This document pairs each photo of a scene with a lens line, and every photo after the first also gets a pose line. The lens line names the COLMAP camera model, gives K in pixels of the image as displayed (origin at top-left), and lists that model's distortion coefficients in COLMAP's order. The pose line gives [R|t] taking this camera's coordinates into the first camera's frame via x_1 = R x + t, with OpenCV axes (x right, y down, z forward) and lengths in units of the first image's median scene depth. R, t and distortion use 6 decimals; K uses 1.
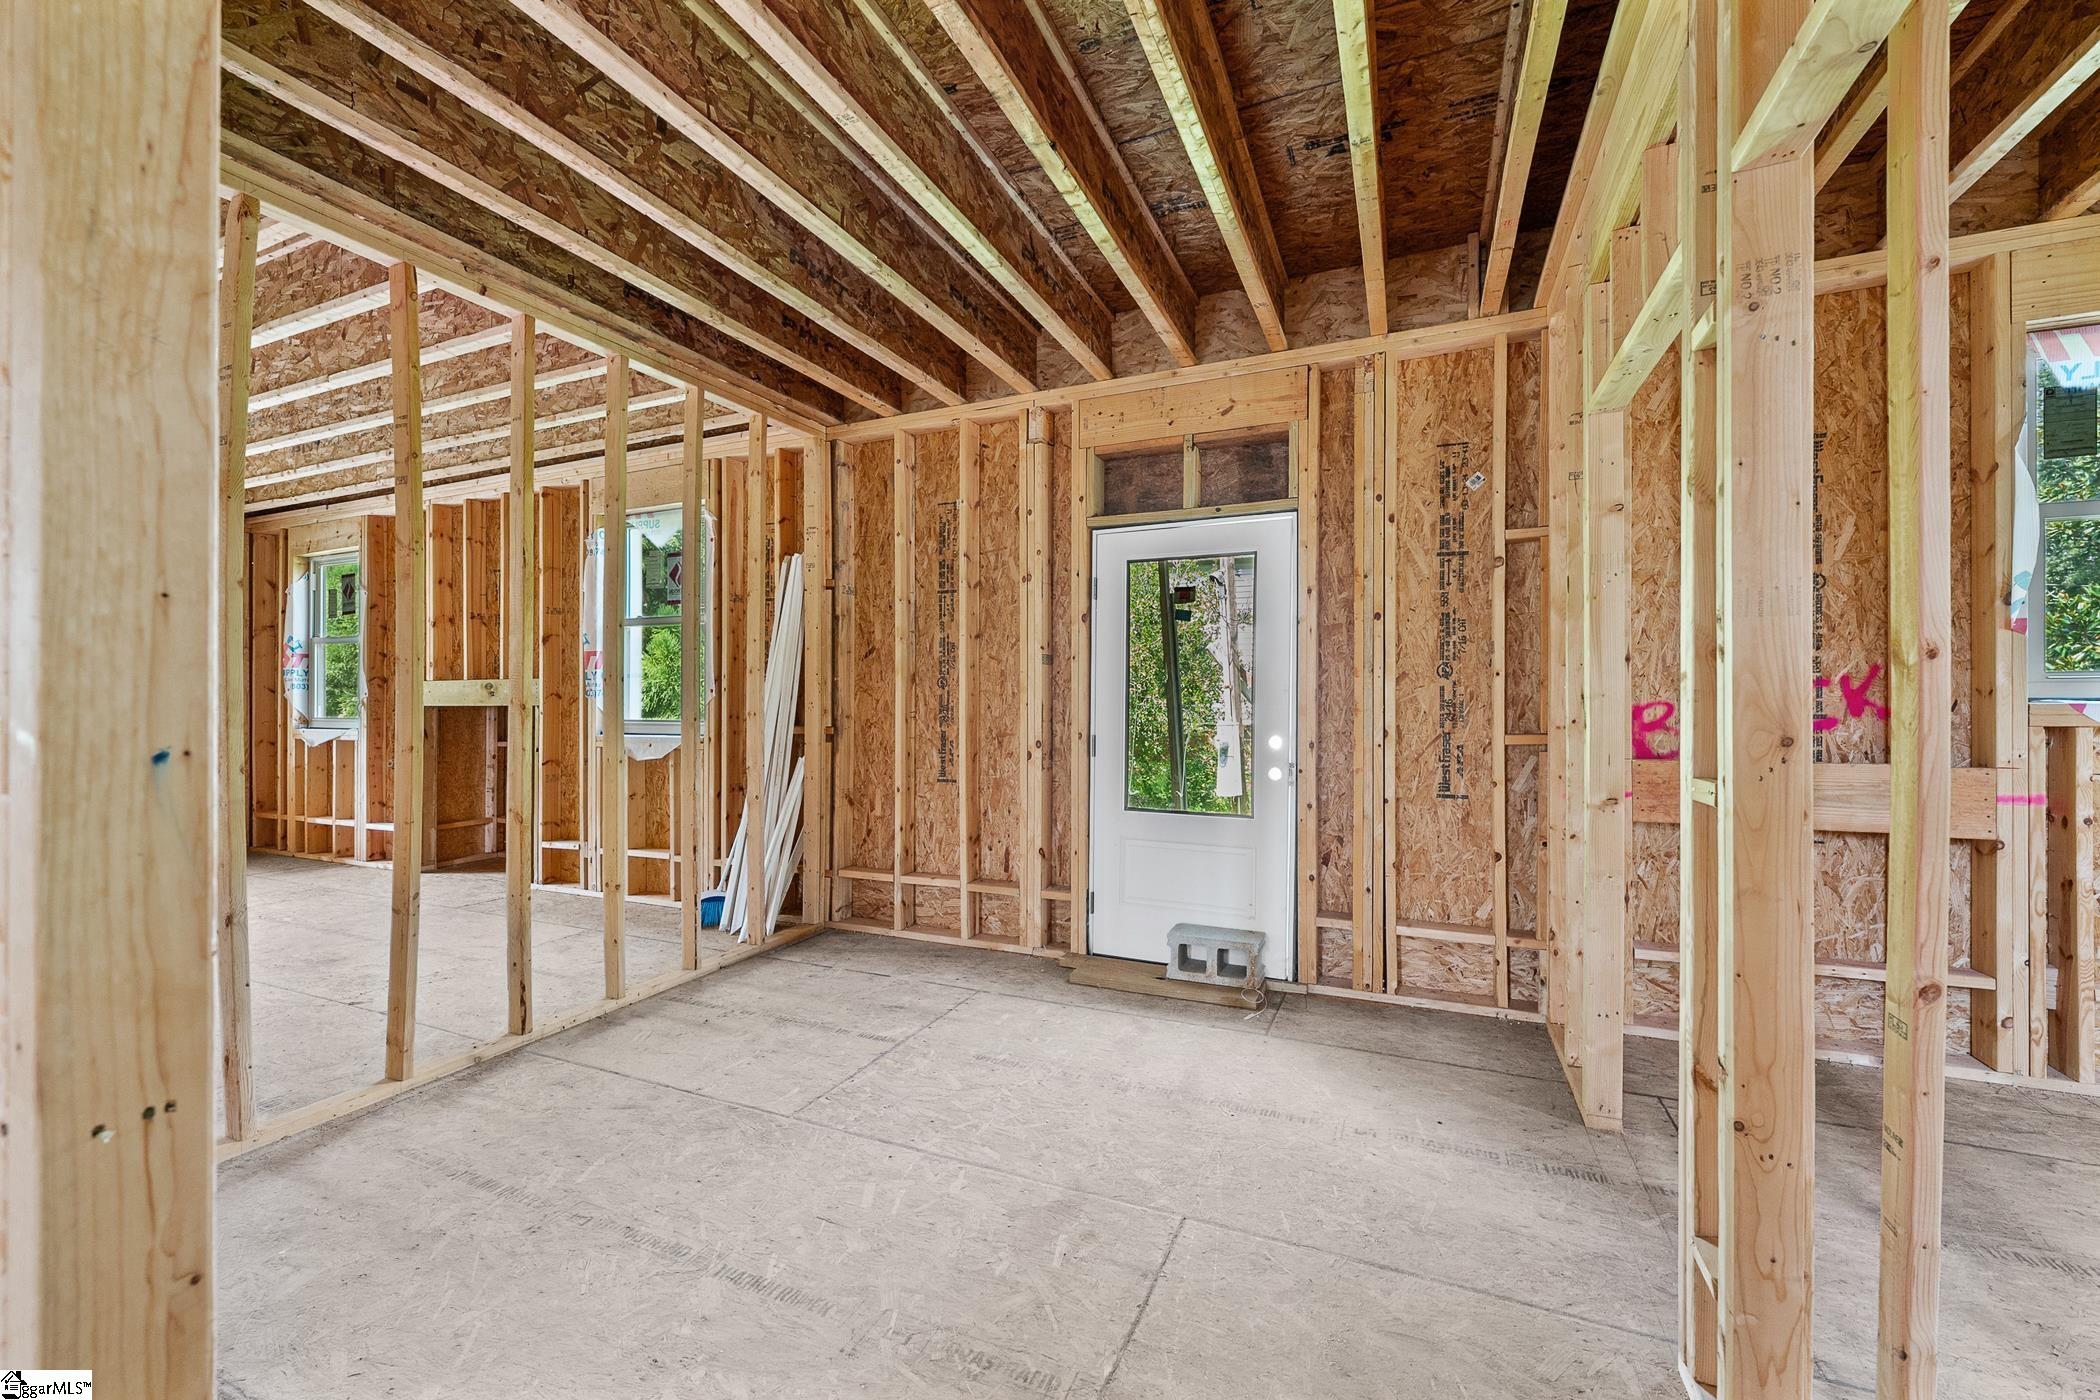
lens RADIAL K [[830.1, 0, 1066.1], [0, 830.1, 698.2], [0, 0, 1]] dist [-0.002581, -0.000041]
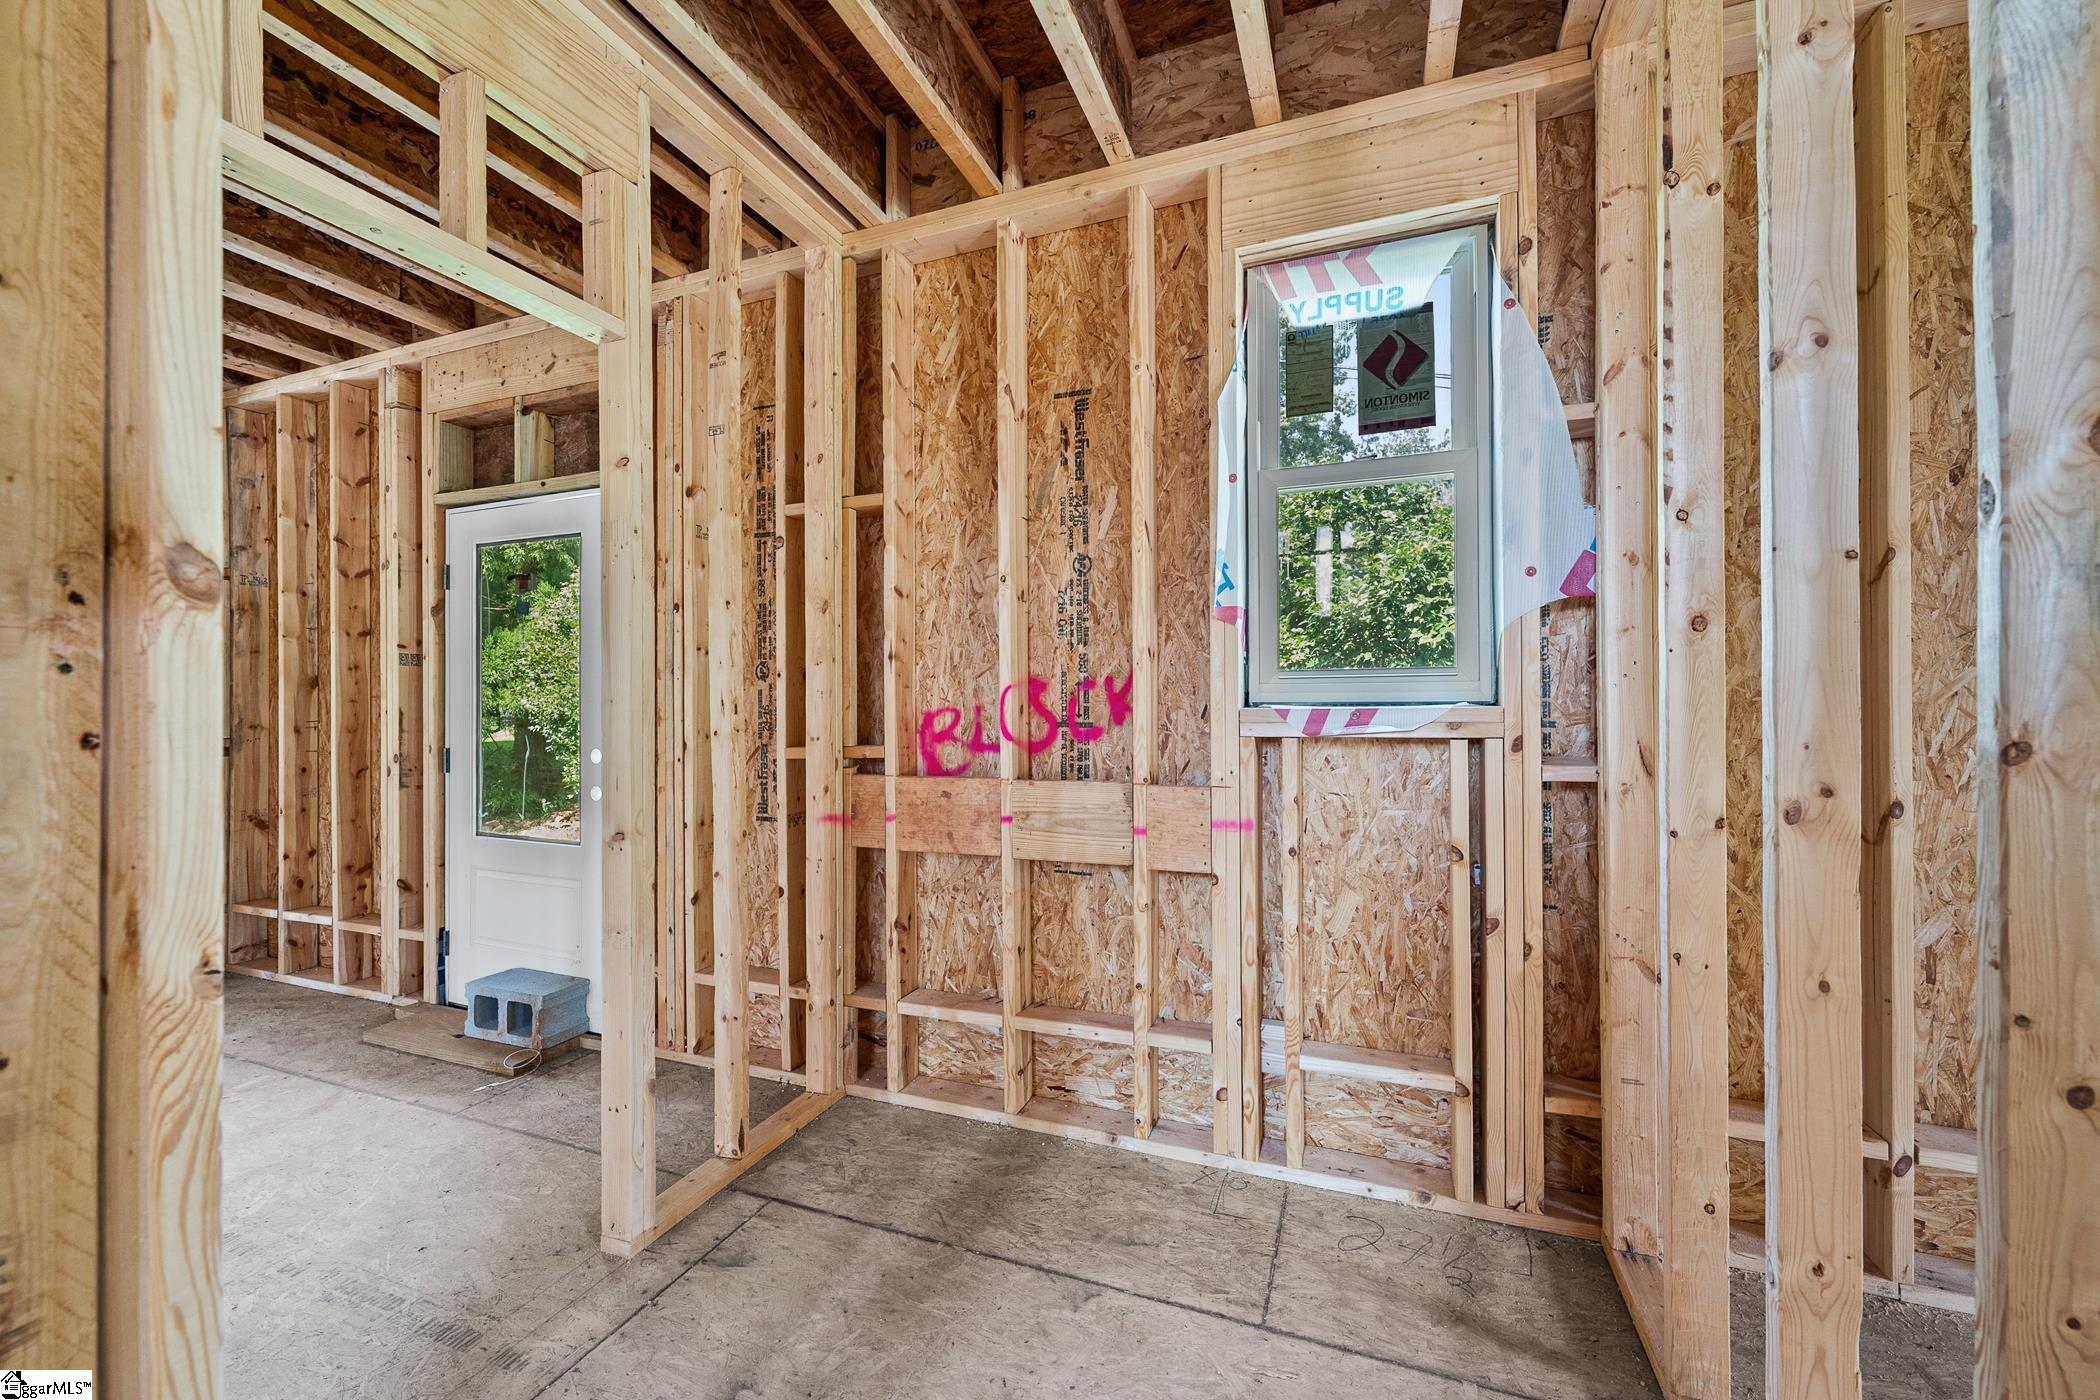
lens RADIAL K [[830.1, 0, 1049.9], [0, 830.1, 696.3], [0, 0, 1]] dist [-0.002581, -0.000041]
pose [[0.999045, -0.006312, 0.043239, 0.719277], [0.006299, 0.999980, 0.000433, -0.006394], [-0.043241, -0.000160, 0.999065, 0.135153]]
